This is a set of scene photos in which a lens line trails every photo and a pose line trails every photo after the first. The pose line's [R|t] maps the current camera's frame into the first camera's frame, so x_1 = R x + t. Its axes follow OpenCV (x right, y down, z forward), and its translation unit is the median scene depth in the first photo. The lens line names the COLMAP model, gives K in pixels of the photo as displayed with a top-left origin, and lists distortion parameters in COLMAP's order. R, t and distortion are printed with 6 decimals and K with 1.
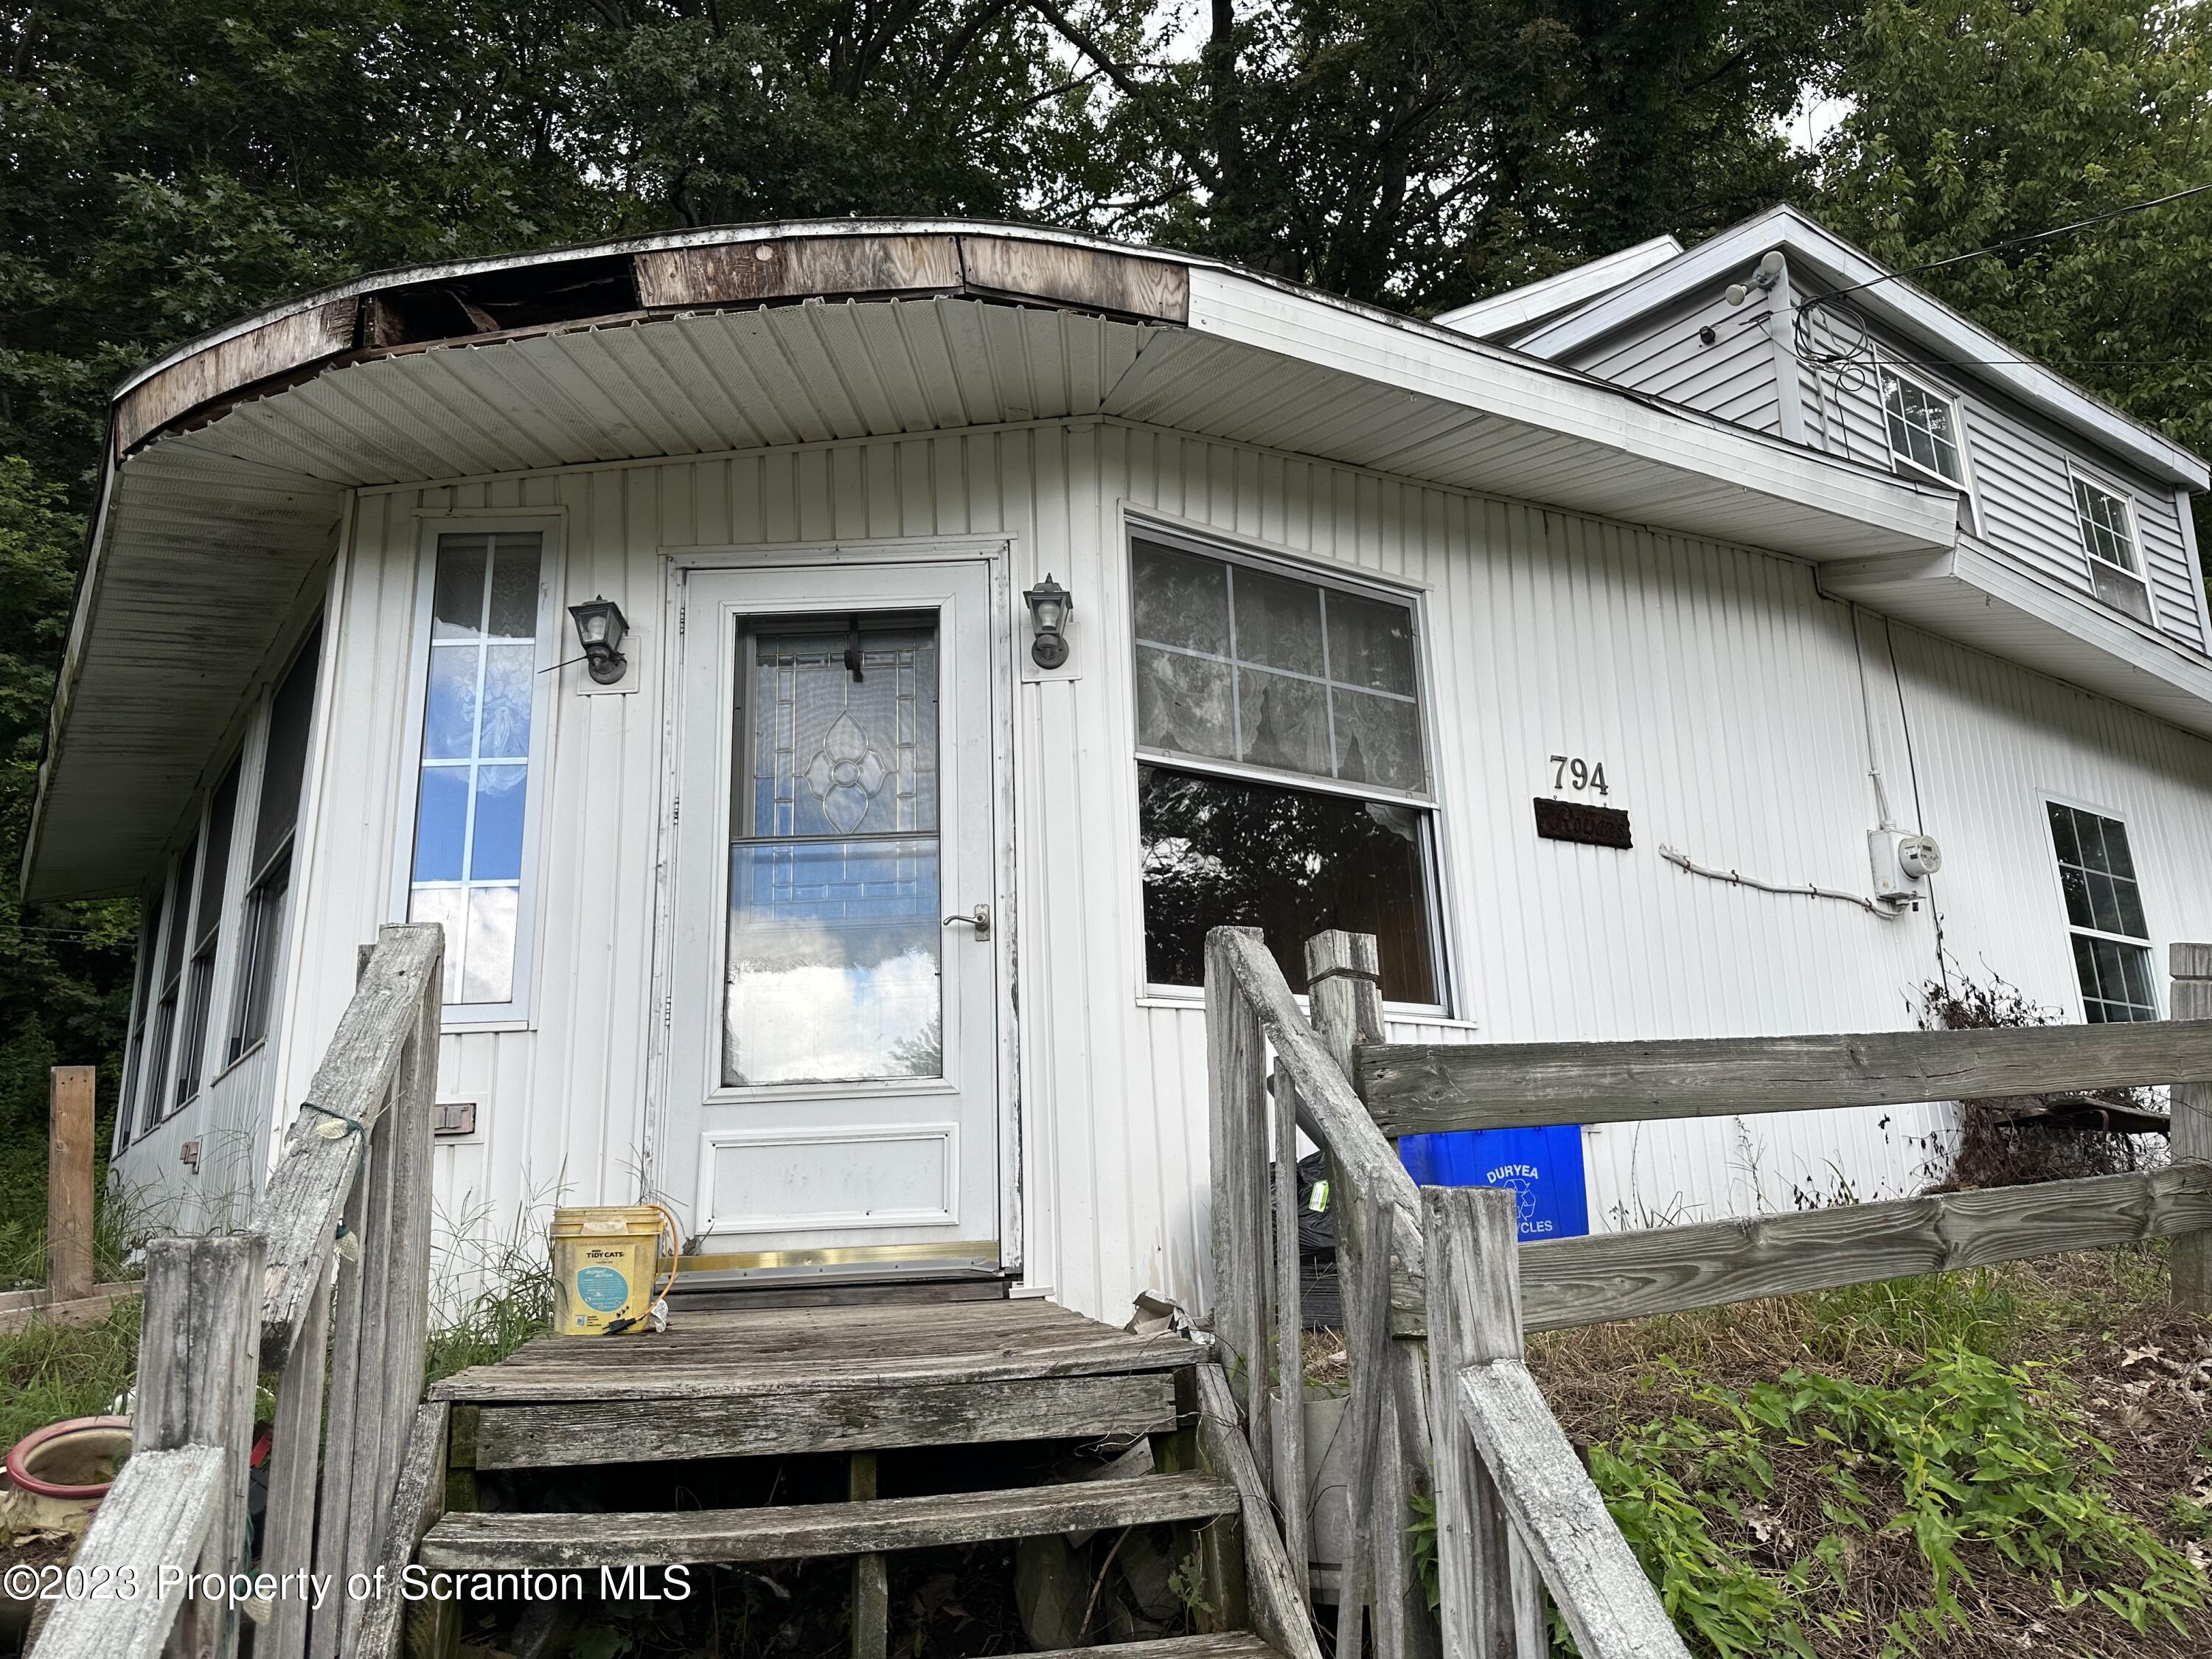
lens RADIAL K [[1552.1, 0, 1092.3], [0, 1552.1, 819.7], [0, 0, 1]] dist [0.022220, -0.042888]
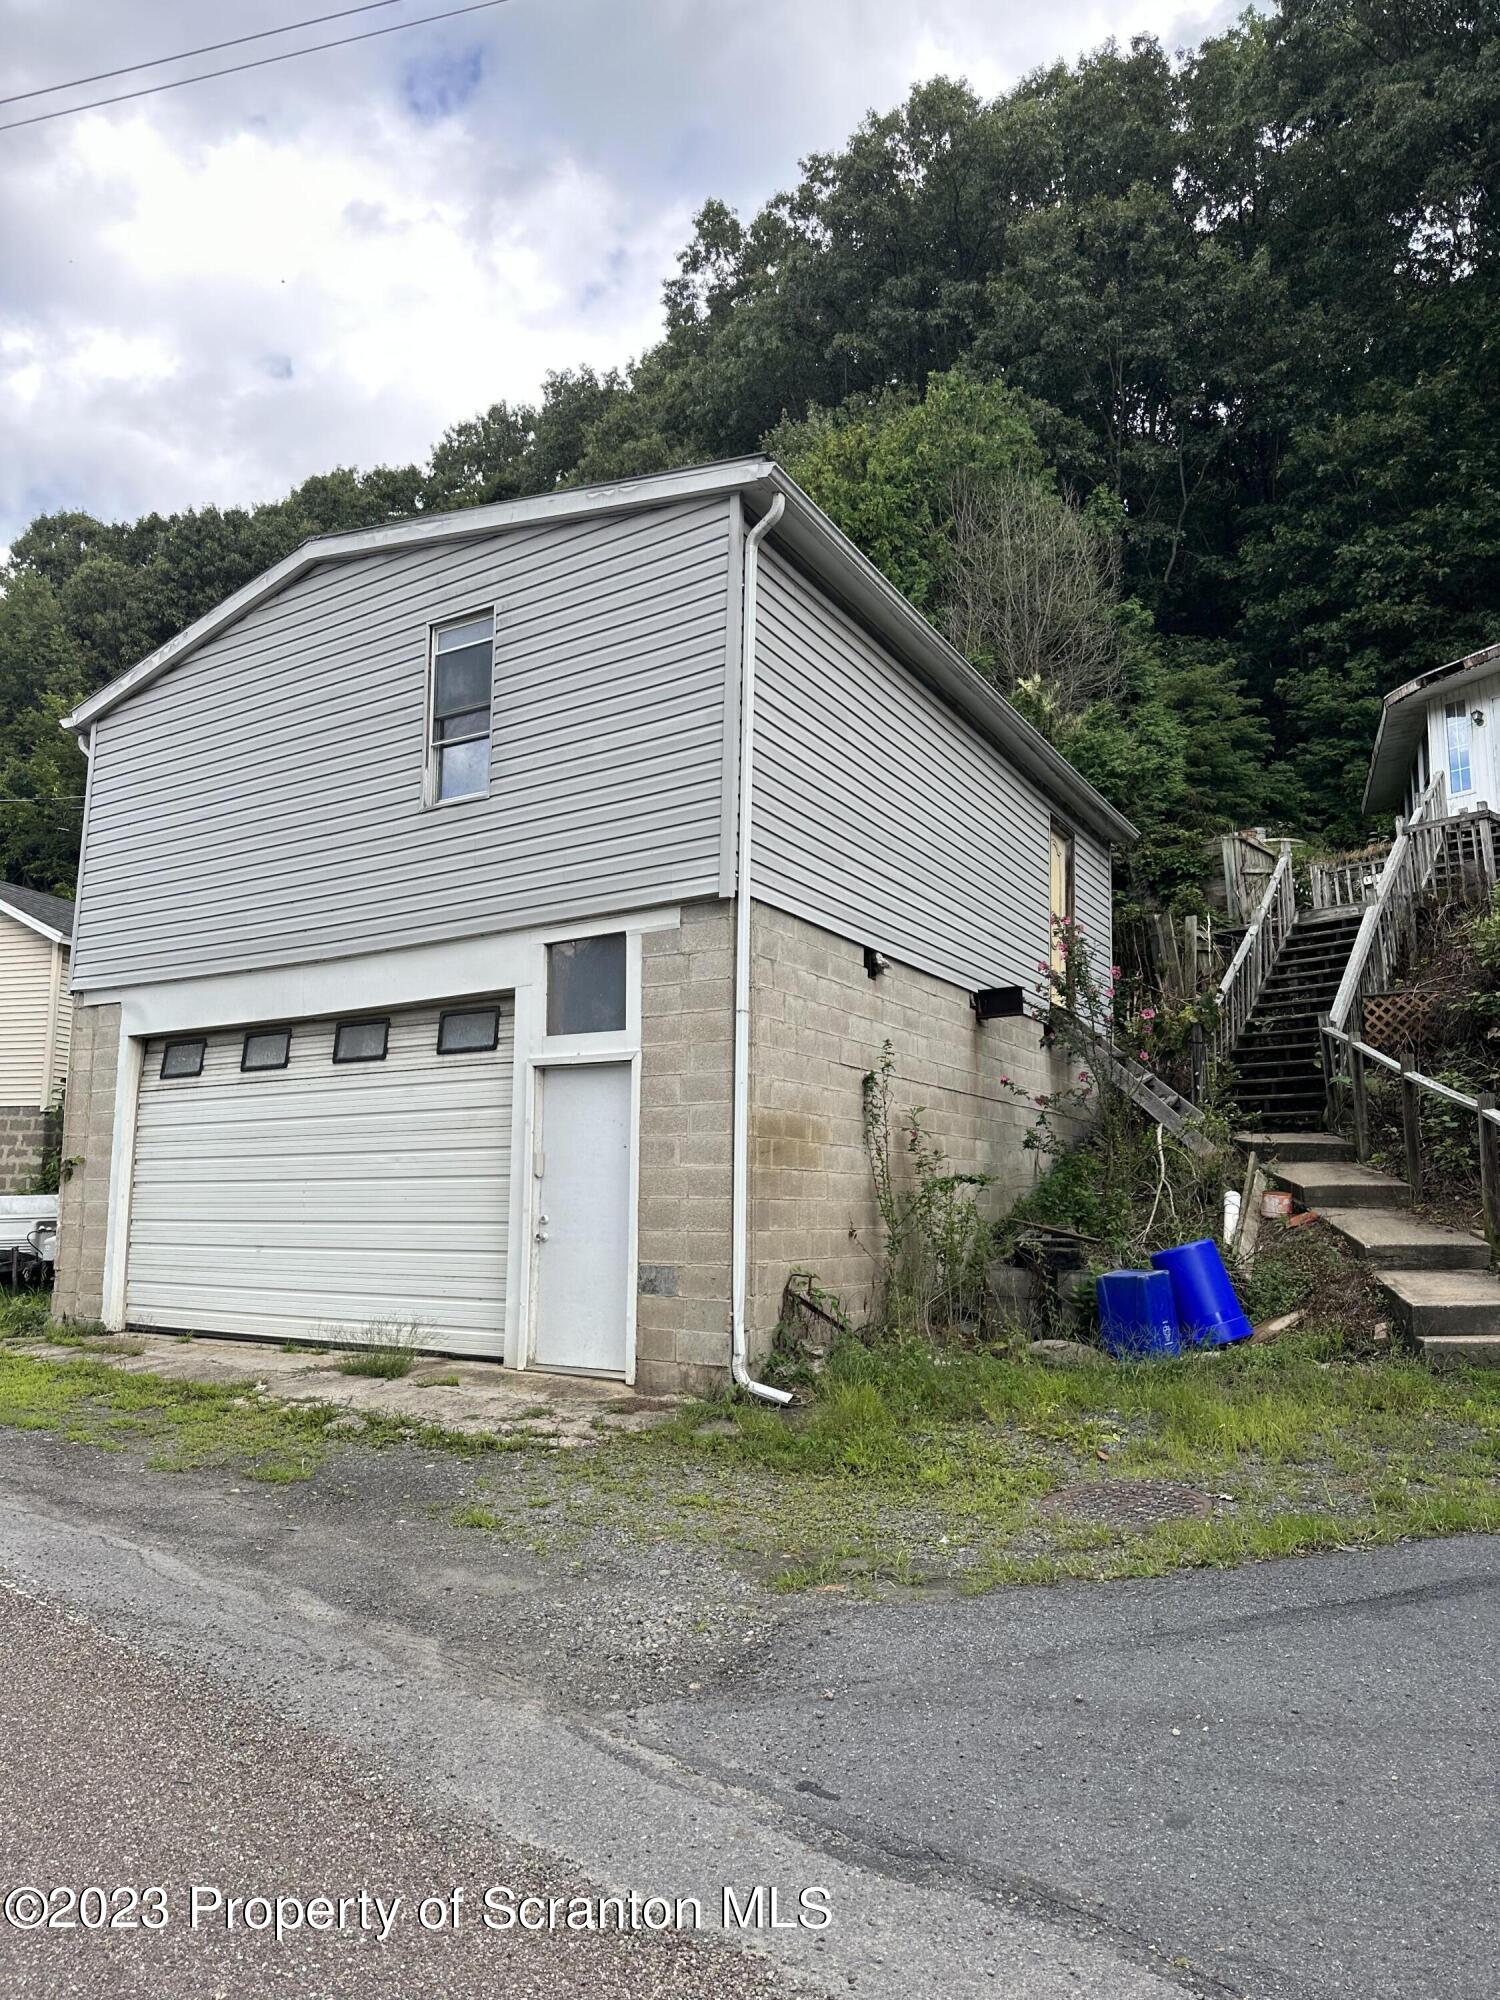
lens RADIAL K [[1440.9, 0, 746.9], [0, 1440.9, 1004.1], [0, 0, 1]] dist [0.194639, -0.269168]
pose [[0.578193, -0.087228, -0.811224, 2.229417], [0.192042, 0.980884, 0.031406, 0.200428], [0.792977, -0.173948, 0.583892, -4.024942]]
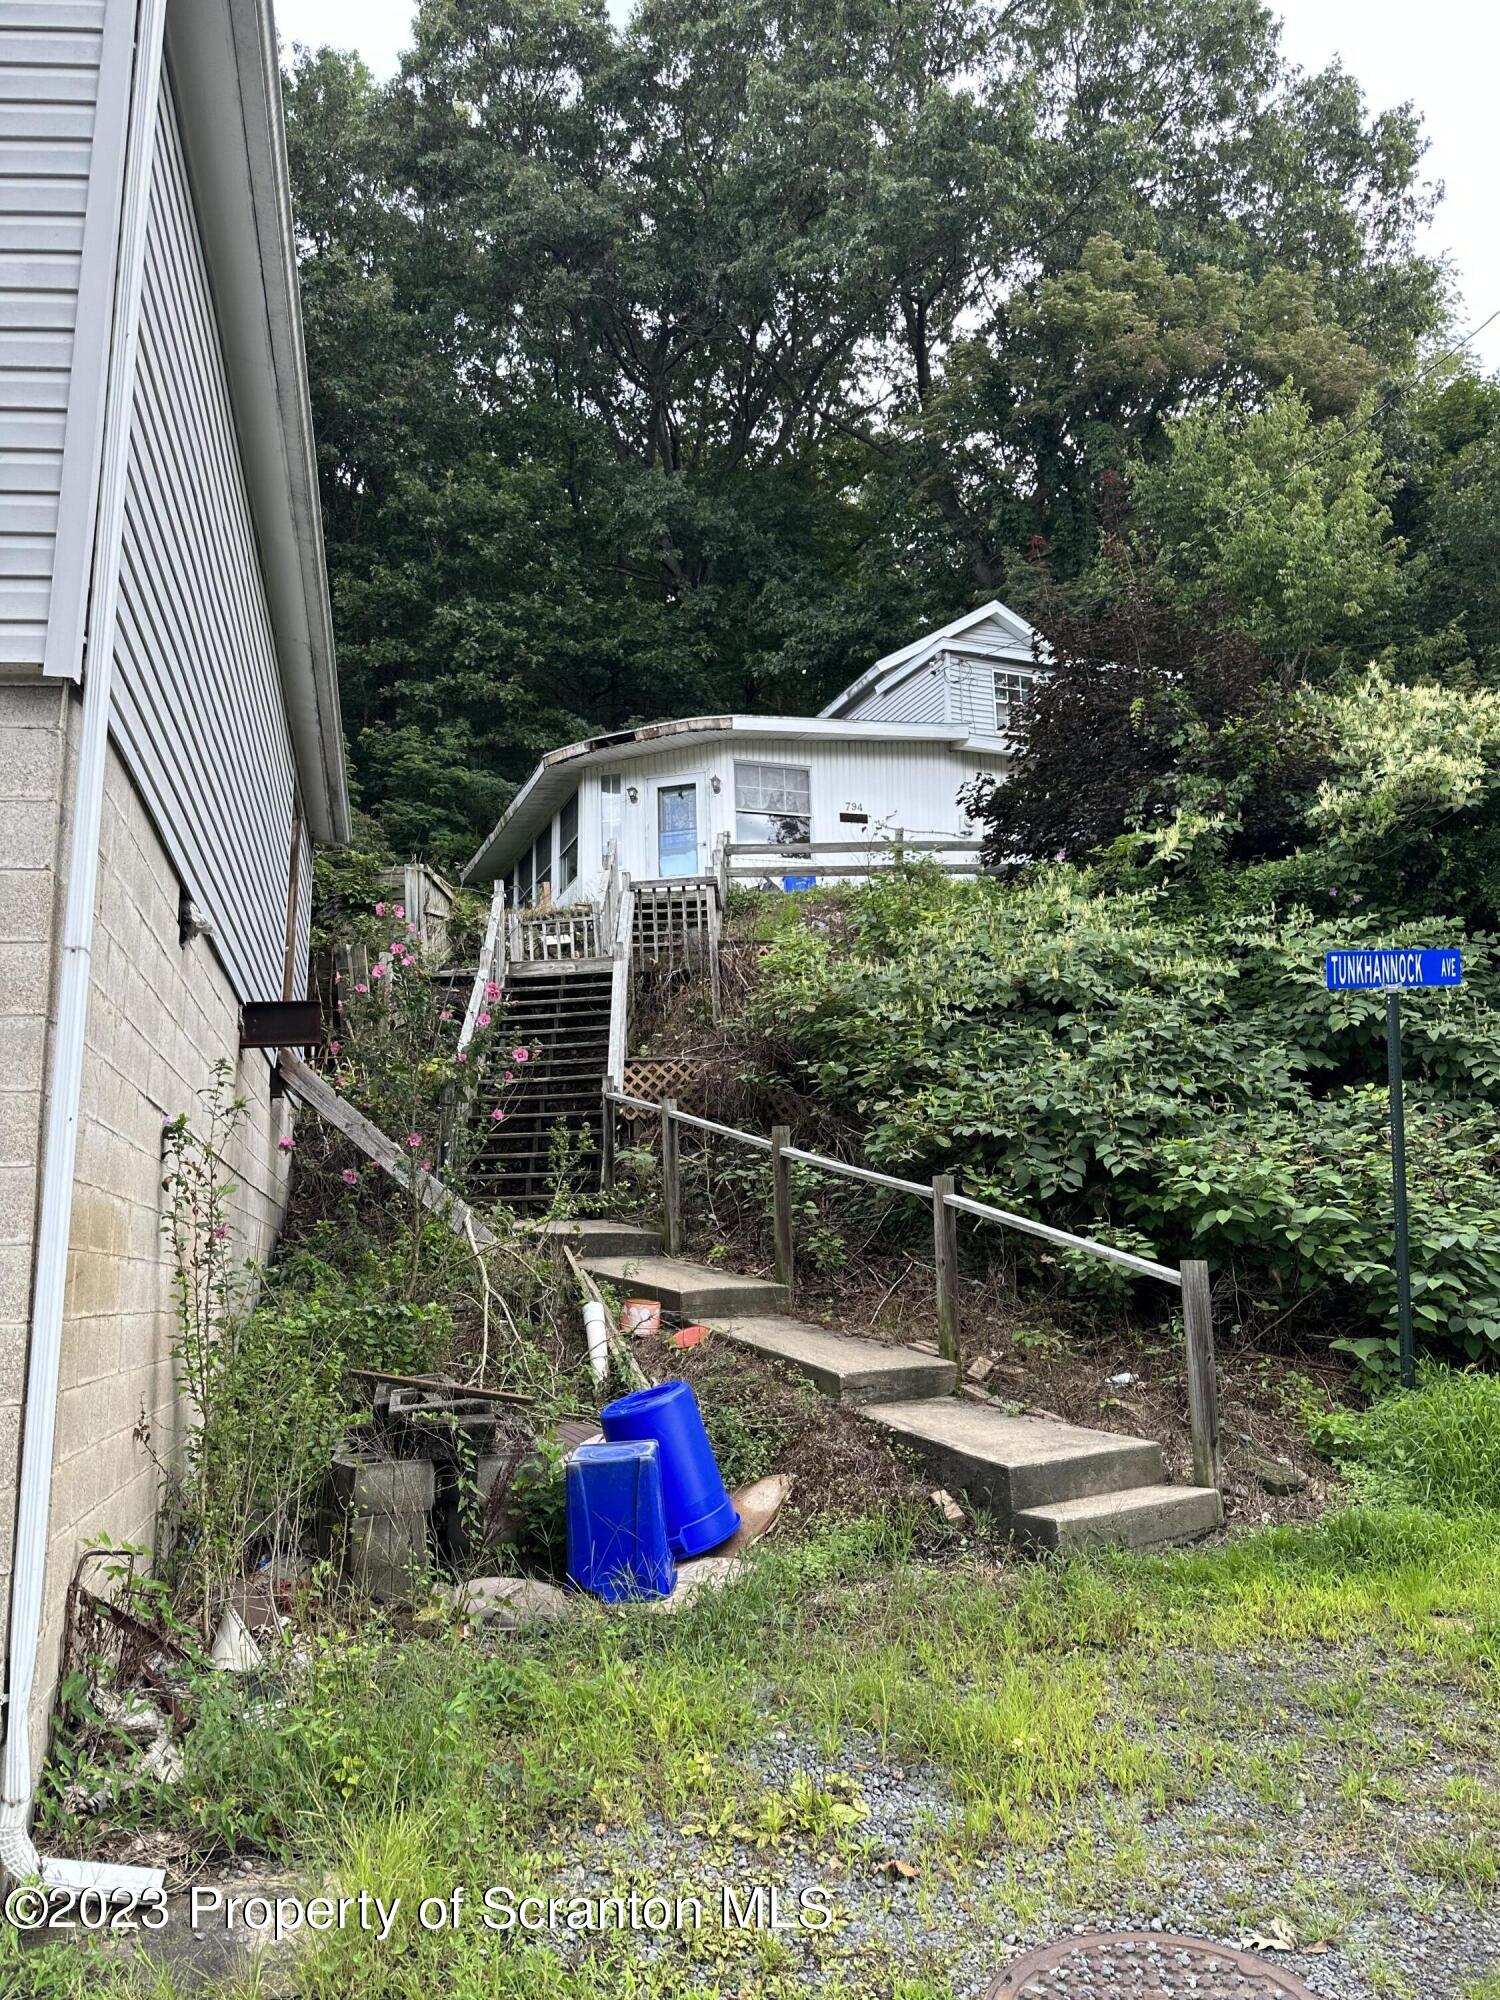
lens RADIAL K [[1440.9, 0, 746.9], [0, 1440.9, 1004.1], [0, 0, 1]] dist [0.194639, -0.269168]
pose [[0.971212, -0.041943, -0.234494, 1.146621], [0.059535, 0.995877, 0.068450, 0.270814], [0.230656, -0.080440, 0.969705, -3.618585]]
